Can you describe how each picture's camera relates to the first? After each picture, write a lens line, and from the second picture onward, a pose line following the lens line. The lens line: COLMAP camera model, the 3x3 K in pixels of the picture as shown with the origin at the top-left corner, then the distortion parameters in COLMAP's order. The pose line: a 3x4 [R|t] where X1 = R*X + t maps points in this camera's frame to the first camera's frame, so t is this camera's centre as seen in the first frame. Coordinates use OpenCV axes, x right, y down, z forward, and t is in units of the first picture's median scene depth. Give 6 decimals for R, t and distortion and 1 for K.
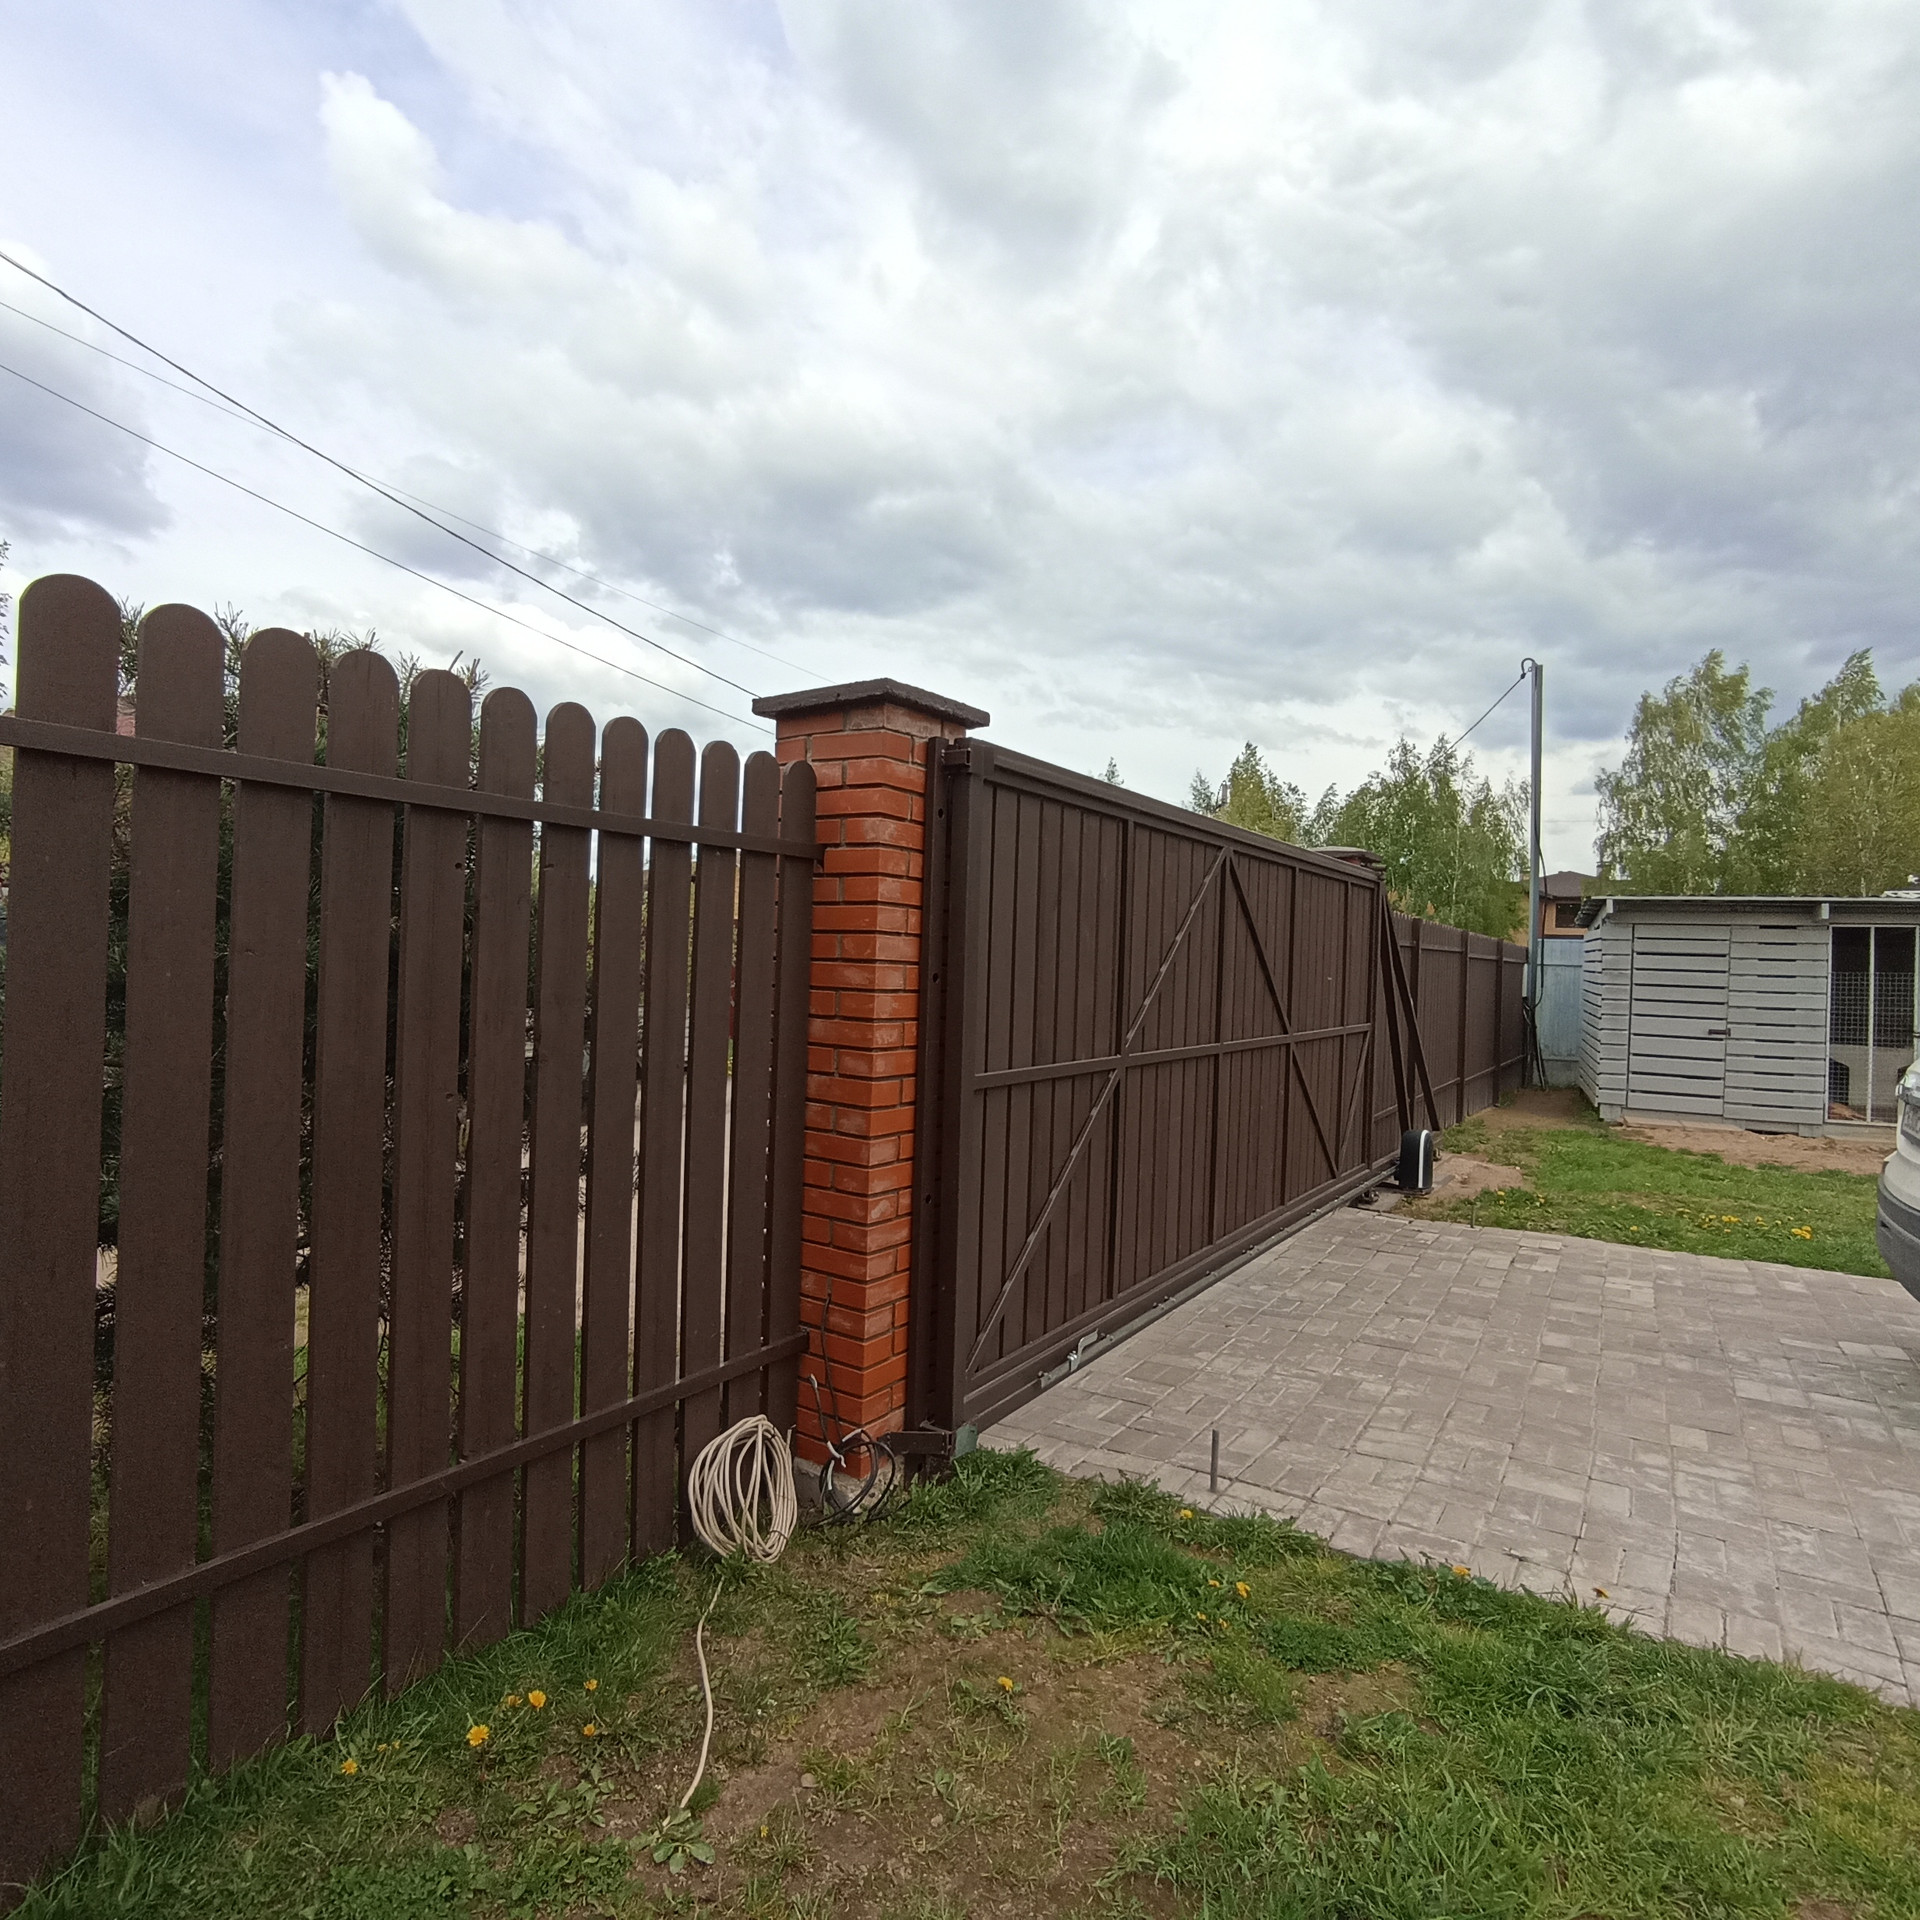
lens RADIAL K [[1140.1, 0, 960.0], [0, 1140.1, 960.0], [0, 0, 1]] dist [-0.037919, 0.035606]
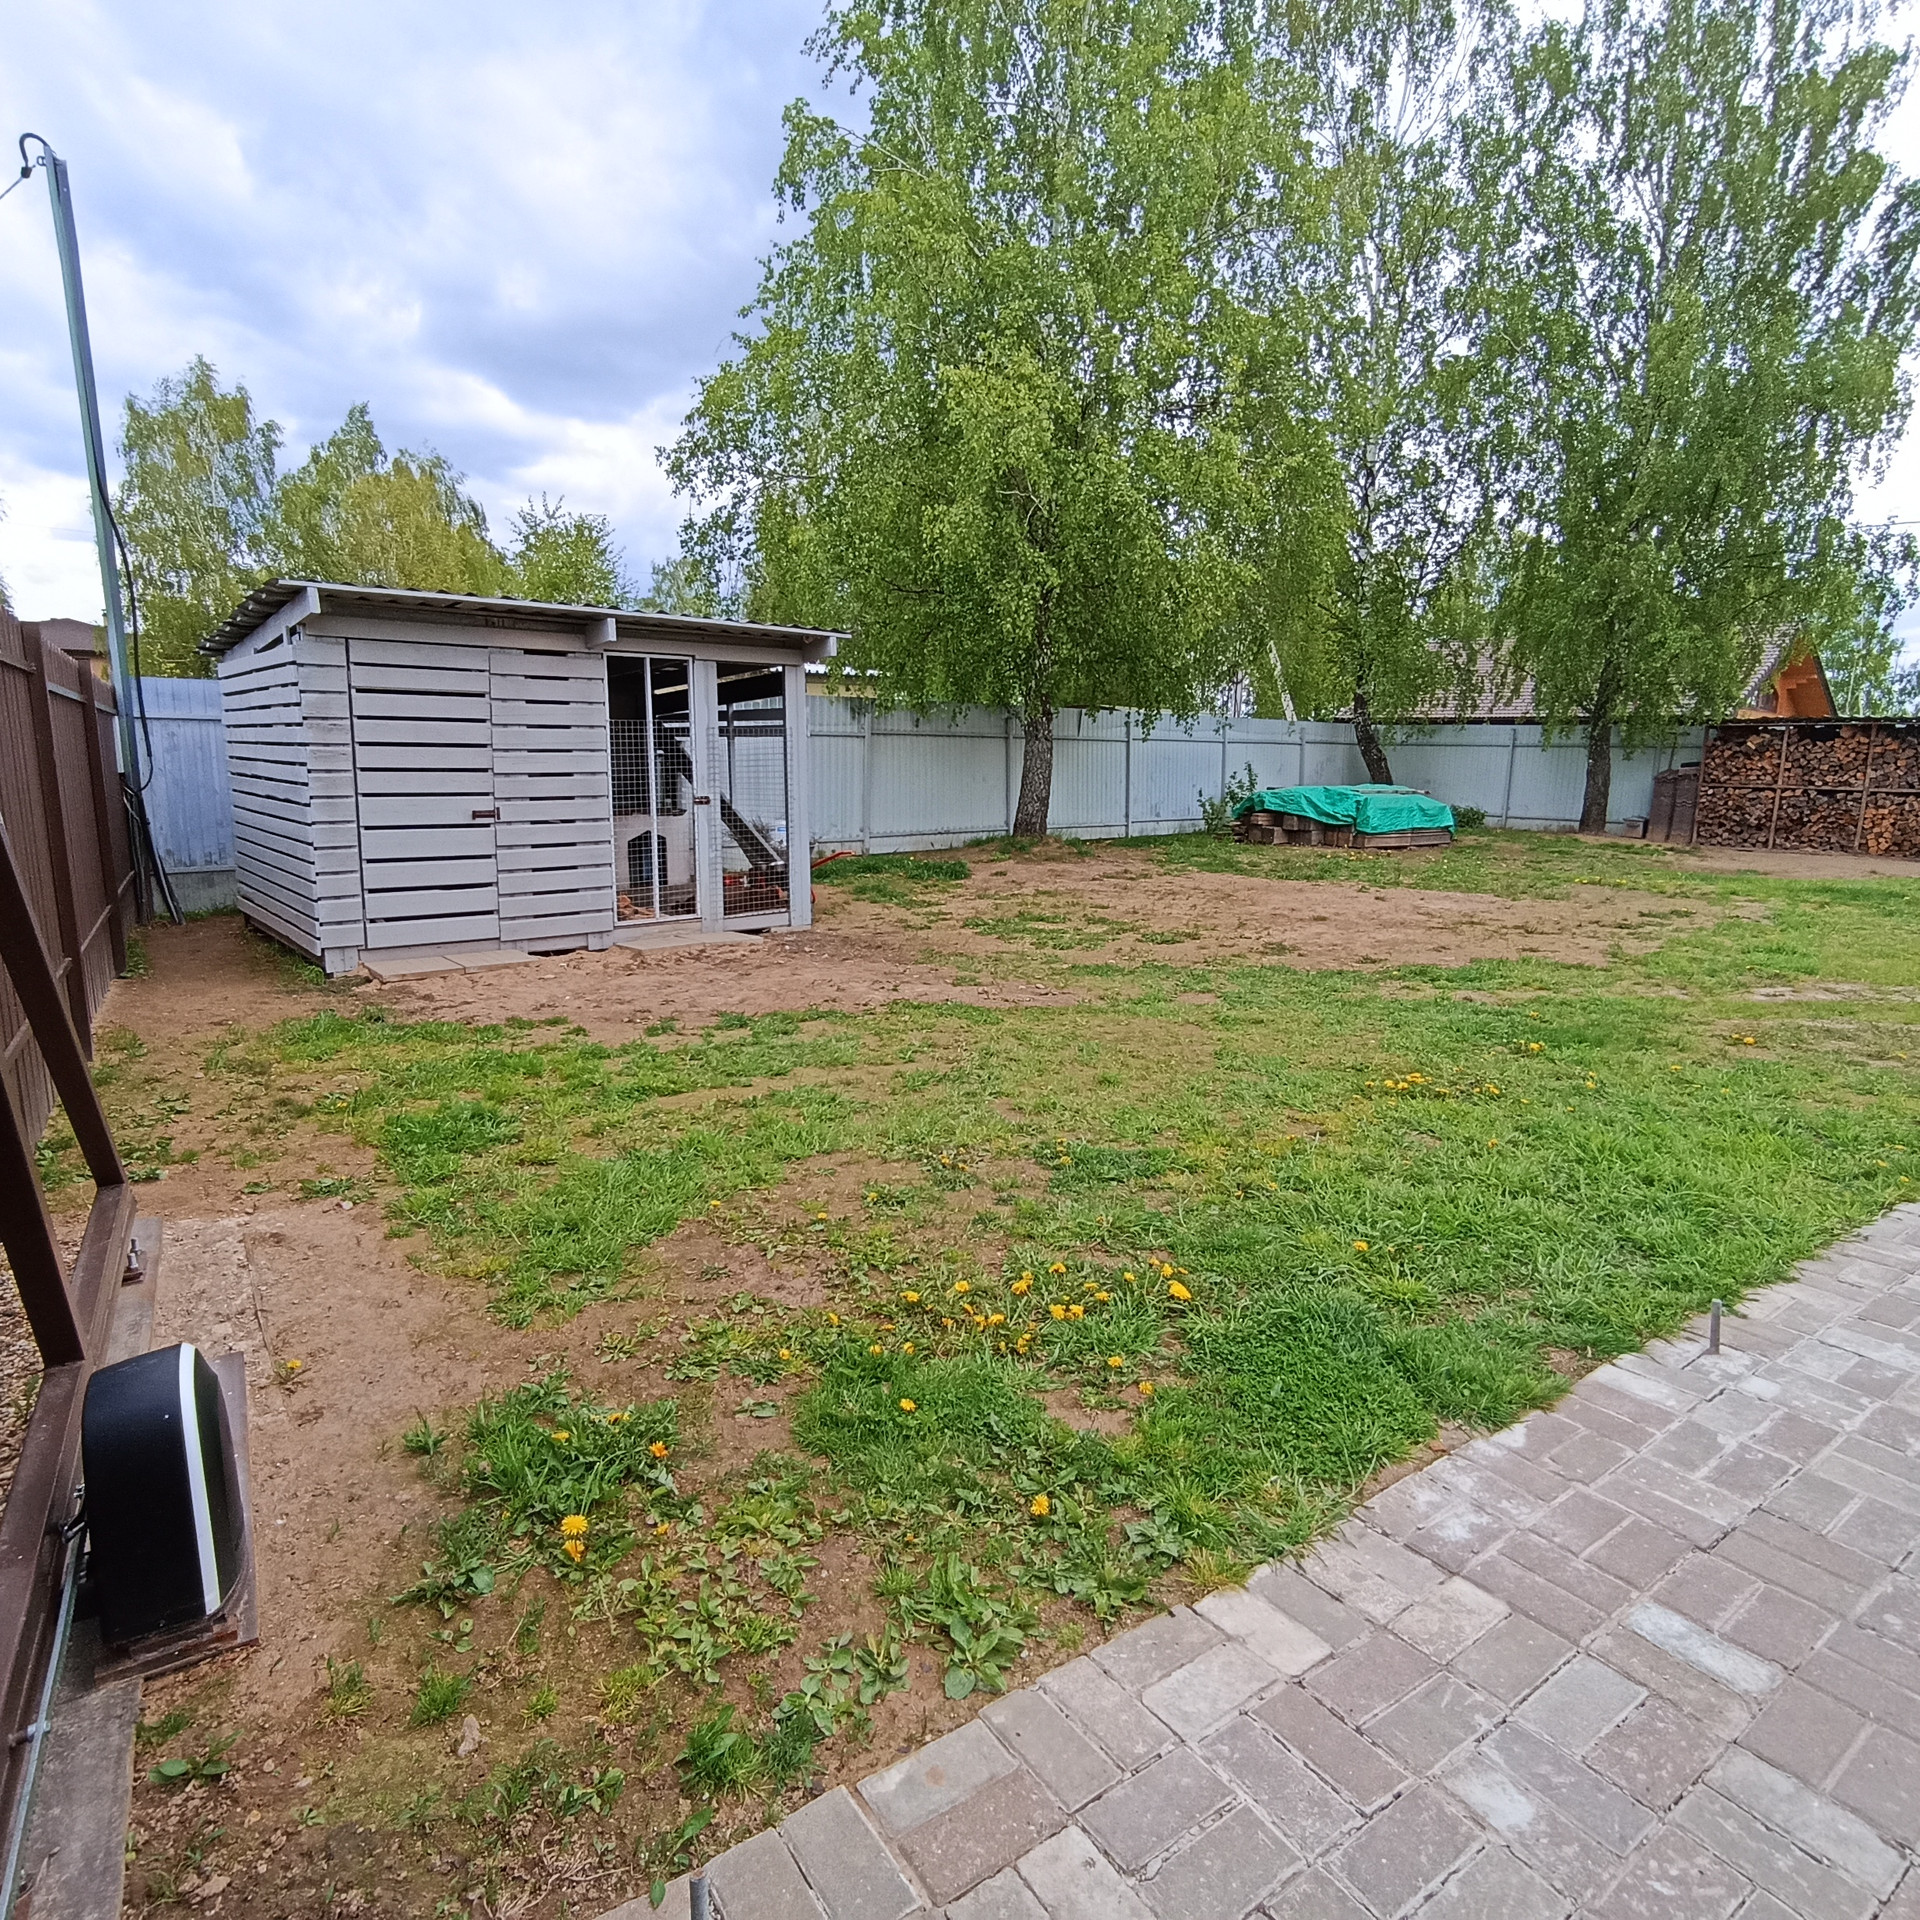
lens RADIAL K [[1135.8, 0, 900.3], [0, 1135.8, 957.3], [0, 0, 1]] dist [-0.002265, 0.003217]
pose [[0.436433, -0.184889, 0.880535, 0.174477], [0.008707, 0.979481, 0.201349, 0.013880], [-0.899695, -0.080209, 0.429088, 0.476586]]
